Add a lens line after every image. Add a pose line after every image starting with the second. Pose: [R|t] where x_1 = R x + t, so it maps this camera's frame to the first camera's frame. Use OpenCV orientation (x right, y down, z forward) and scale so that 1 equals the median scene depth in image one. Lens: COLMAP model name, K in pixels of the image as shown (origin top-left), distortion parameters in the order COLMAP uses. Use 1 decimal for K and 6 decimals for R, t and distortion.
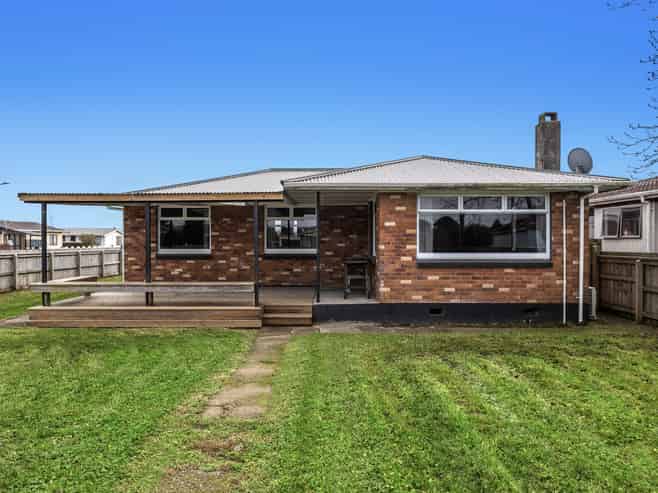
lens RADIAL K [[448.3, 0, 330.2], [0, 448.3, 246.5], [0, 0, 1]] dist [0.012497, 0.002428]
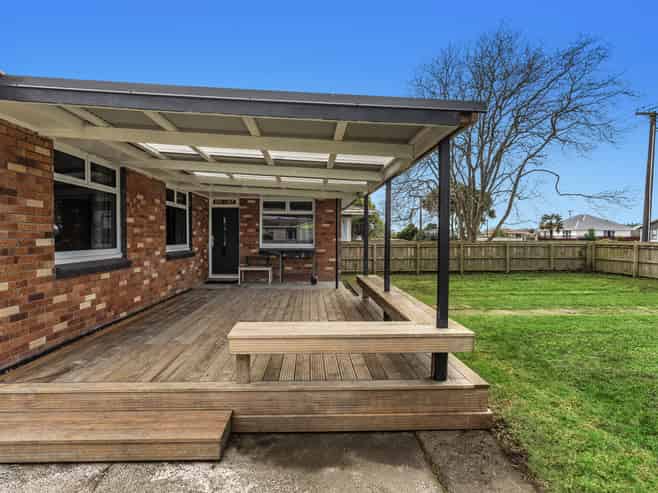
lens RADIAL K [[353.8, 0, 331.9], [0, 353.8, 247.0], [0, 0, 1]] dist [0.002329, 0.000387]
pose [[-0.037756, -0.031210, 0.998799, -0.700981], [0.003392, 0.999502, 0.031360, -0.008687], [-0.999281, 0.004572, -0.037631, 0.770247]]
